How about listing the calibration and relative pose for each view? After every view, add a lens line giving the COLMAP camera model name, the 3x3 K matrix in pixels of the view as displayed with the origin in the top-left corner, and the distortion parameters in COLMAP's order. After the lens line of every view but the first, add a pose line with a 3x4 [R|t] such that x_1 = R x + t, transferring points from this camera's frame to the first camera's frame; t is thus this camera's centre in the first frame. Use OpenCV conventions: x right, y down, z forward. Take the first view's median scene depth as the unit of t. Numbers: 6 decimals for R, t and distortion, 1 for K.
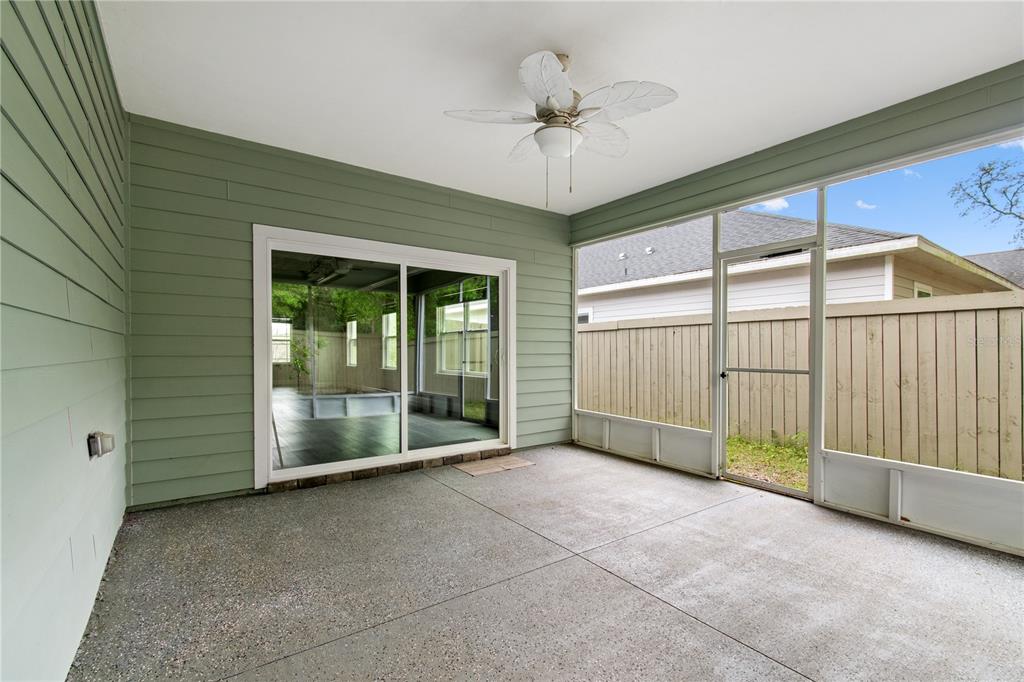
lens RADIAL K [[452.2, 0, 515.7], [0, 452.2, 345.8], [0, 0, 1]] dist [0.008909, -0.000329]
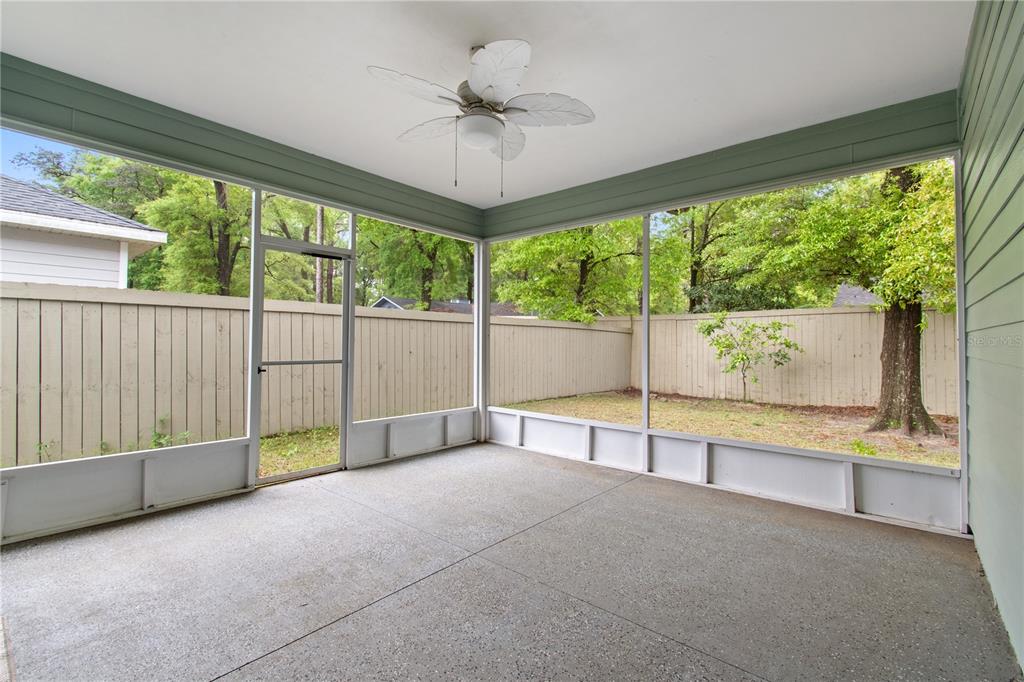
lens RADIAL K [[452.2, 0, 515.7], [0, 452.2, 345.8], [0, 0, 1]] dist [0.008909, -0.000329]
pose [[-0.232705, -0.006702, 0.972524, -0.585774], [-0.015005, 0.999882, 0.003300, 0.007411], [-0.972432, -0.013824, -0.232778, 0.810127]]
